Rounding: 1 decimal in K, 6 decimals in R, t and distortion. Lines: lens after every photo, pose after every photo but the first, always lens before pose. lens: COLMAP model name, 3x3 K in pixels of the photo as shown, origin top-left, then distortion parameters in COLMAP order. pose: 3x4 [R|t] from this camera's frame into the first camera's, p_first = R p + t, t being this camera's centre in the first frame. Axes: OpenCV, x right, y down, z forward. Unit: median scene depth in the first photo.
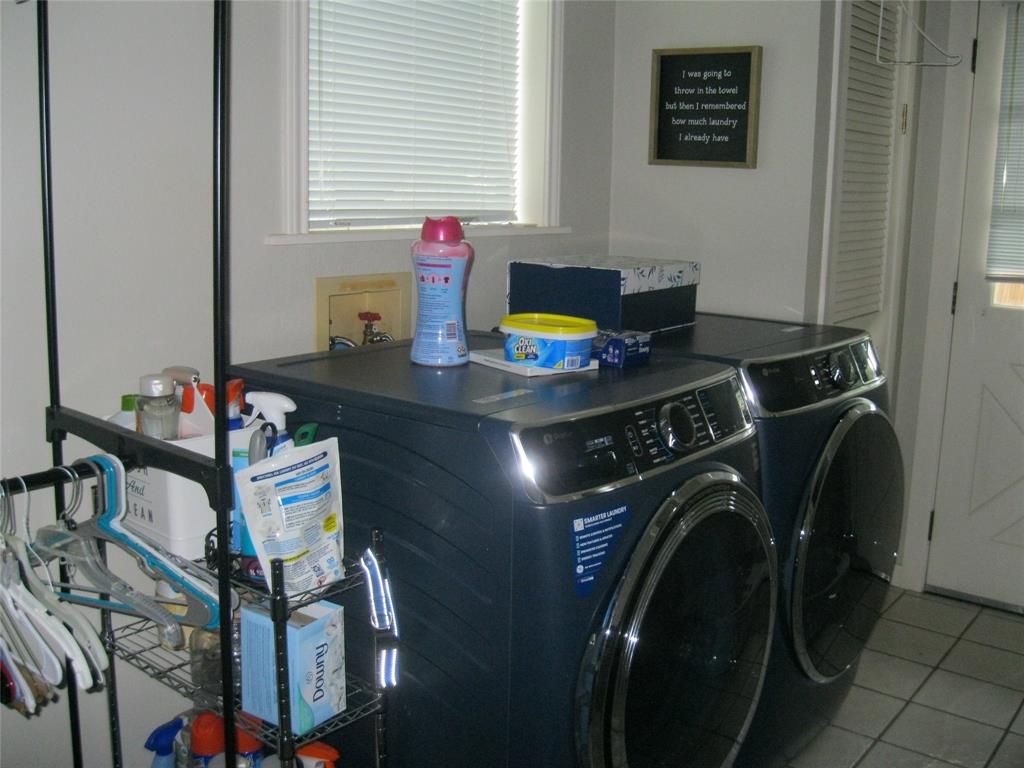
lens RADIAL K [[1043.5, 0, 512.0], [0, 1043.5, 384.0], [0, 0, 1]] dist [-0.117449, 0.012583]
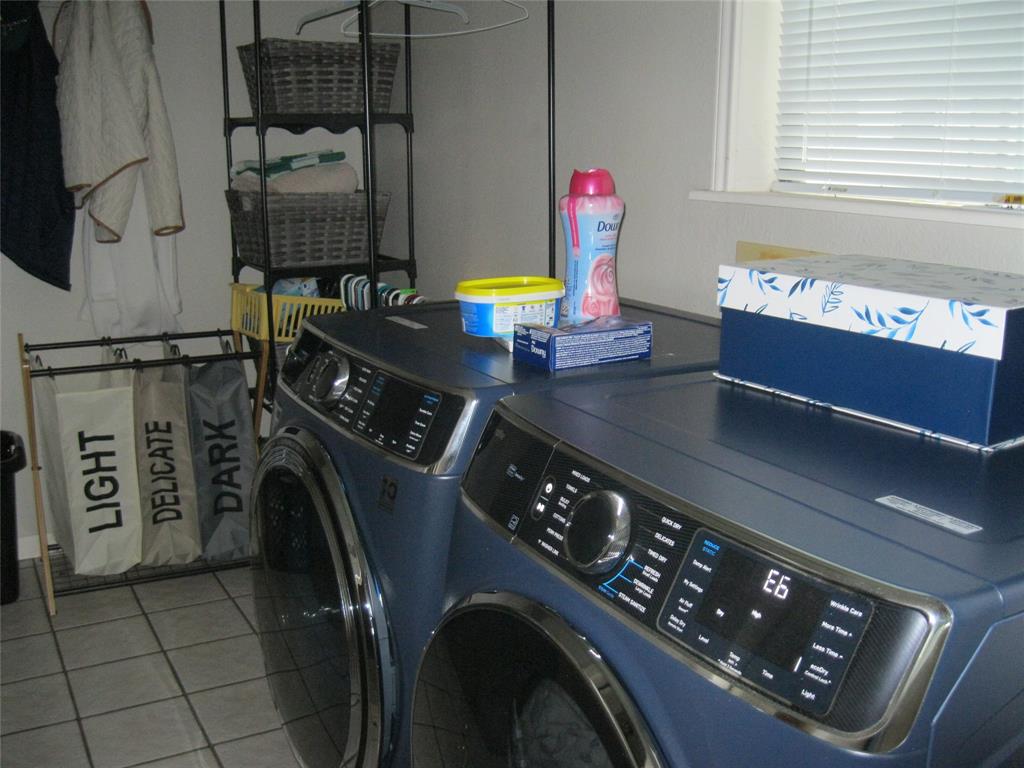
lens RADIAL K [[1043.5, 0, 512.0], [0, 1043.5, 384.0], [0, 0, 1]] dist [-0.117449, 0.012583]
pose [[-0.325751, 0.193698, -0.925401, 0.745401], [-0.197723, 0.943189, 0.267022, -0.185901], [0.924549, 0.269956, -0.268946, 1.078369]]
